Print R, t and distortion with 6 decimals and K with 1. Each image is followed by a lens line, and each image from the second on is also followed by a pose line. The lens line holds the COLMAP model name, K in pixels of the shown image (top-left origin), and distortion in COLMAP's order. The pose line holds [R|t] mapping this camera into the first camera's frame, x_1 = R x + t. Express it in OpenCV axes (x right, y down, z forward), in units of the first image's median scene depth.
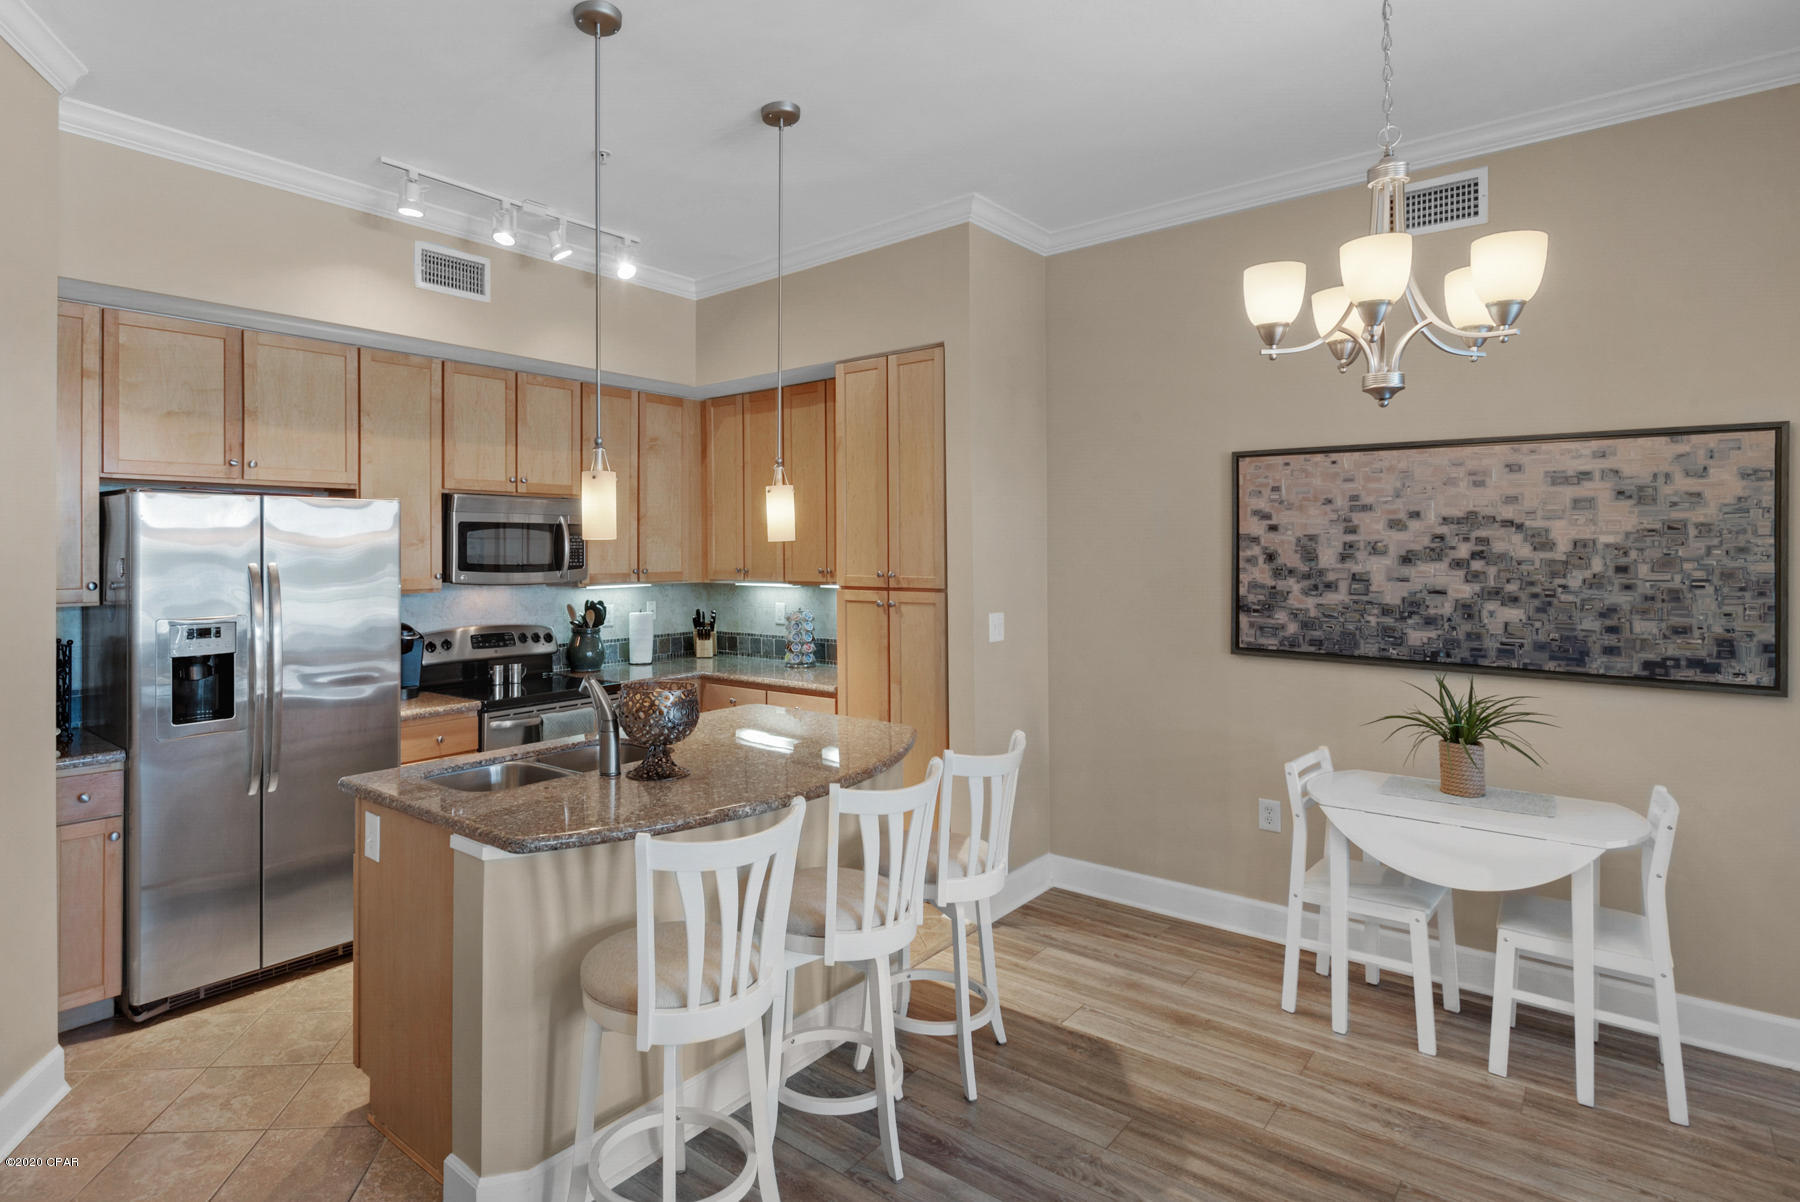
lens RADIAL K [[981.7, 0, 789.2], [0, 981.7, 532.6], [0, 0, 1]] dist [-0.010923, -0.002565]
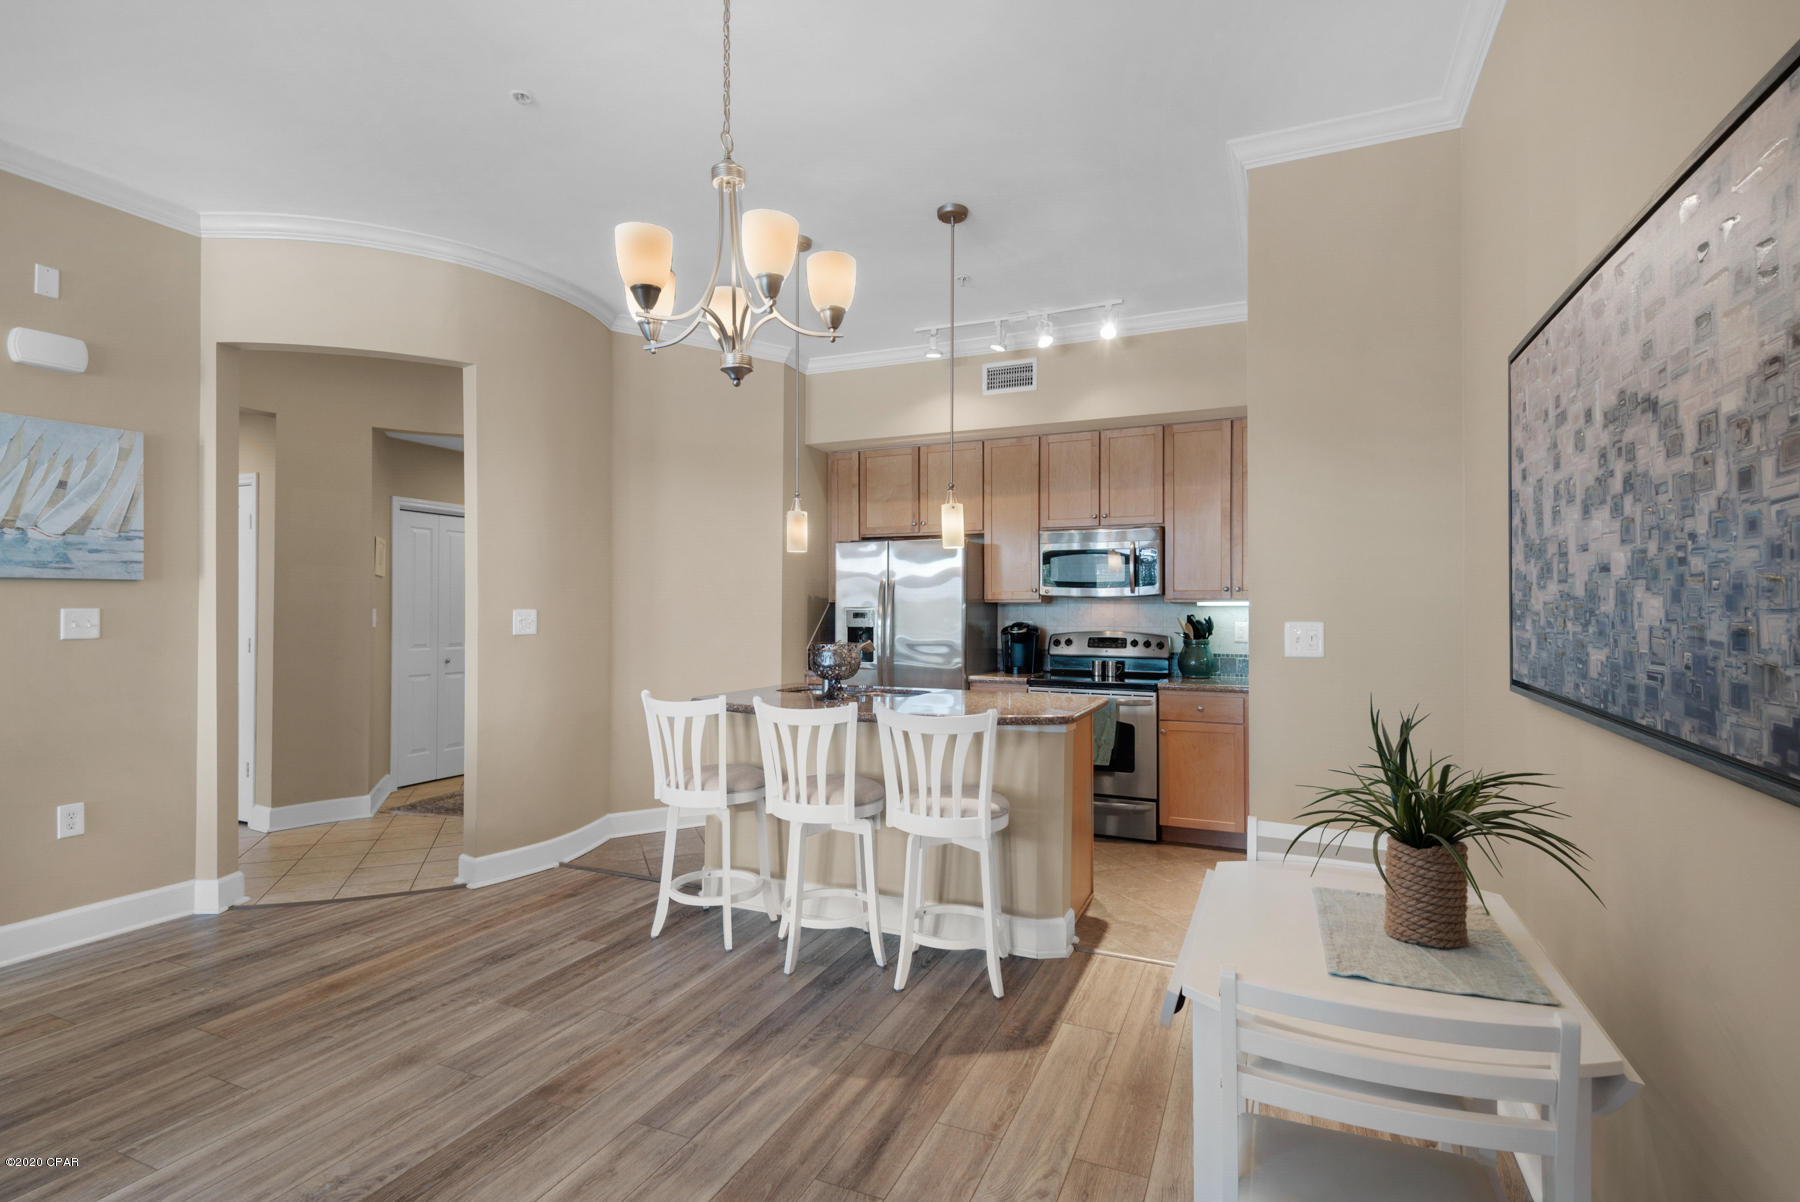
lens RADIAL K [[880.6, 0, 896.3], [0, 880.6, 604.1], [0, 0, 1]] dist [0.012728, -0.013366]
pose [[0.322015, -0.000678, -0.946734, 0.978036], [0.012863, 0.999911, 0.003659, 0.073534], [0.946647, -0.013356, 0.321995, 0.531143]]
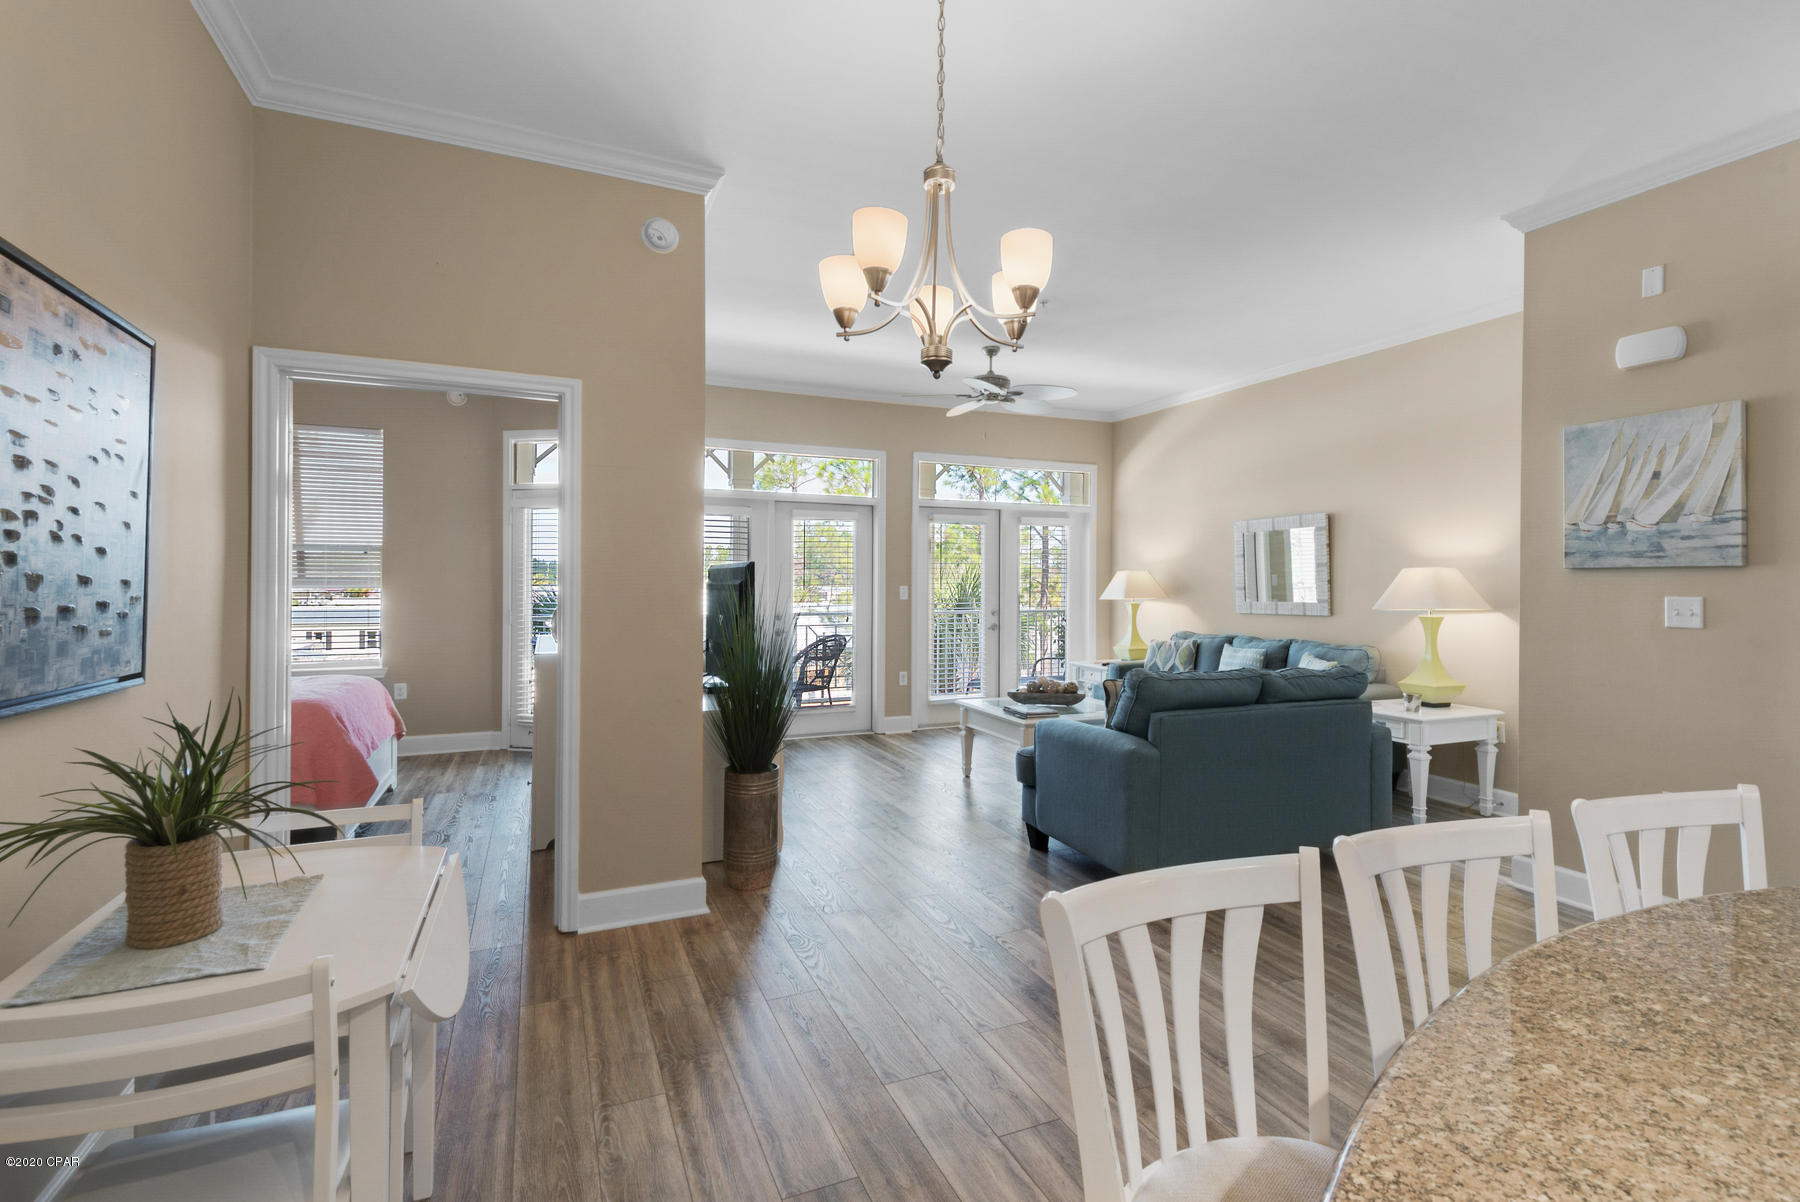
lens RADIAL K [[865.6, 0, 947.9], [0, 865.6, 573.9], [0, 0, 1]] dist [0.001029, 0.000002]
pose [[-0.927673, -0.000390, 0.373393, 0.121136], [-0.009663, 0.999690, -0.022963, 0.075008], [-0.373268, -0.024910, -0.927389, 1.190386]]
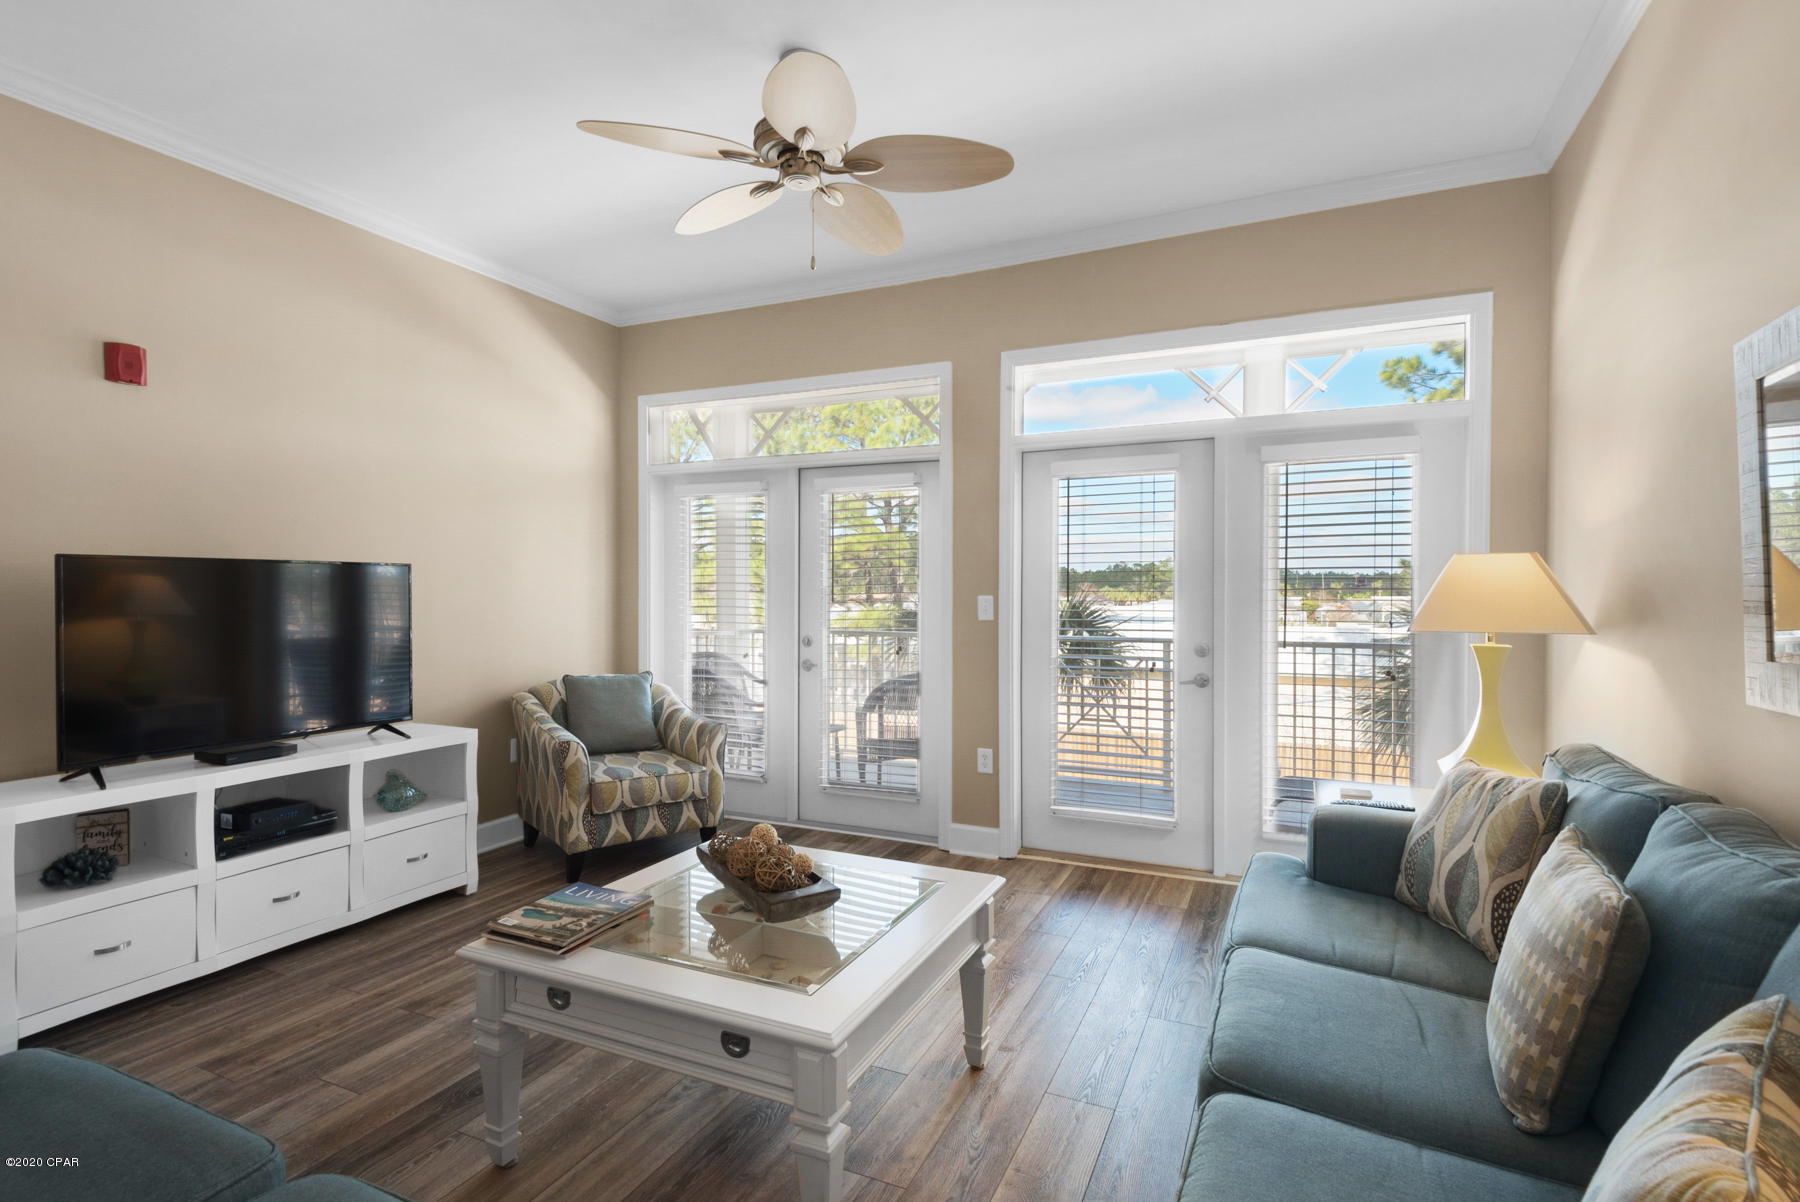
lens RADIAL K [[848.5, 0, 900.0], [0, 848.5, 601.0], [0, 0, 1]] dist [-0.000141, -0.011389]
pose [[-0.310460, -0.013370, 0.950492, -0.075173], [-0.014222, 0.999854, 0.009419, 0.052995], [-0.950480, -0.010593, -0.310605, -0.364178]]
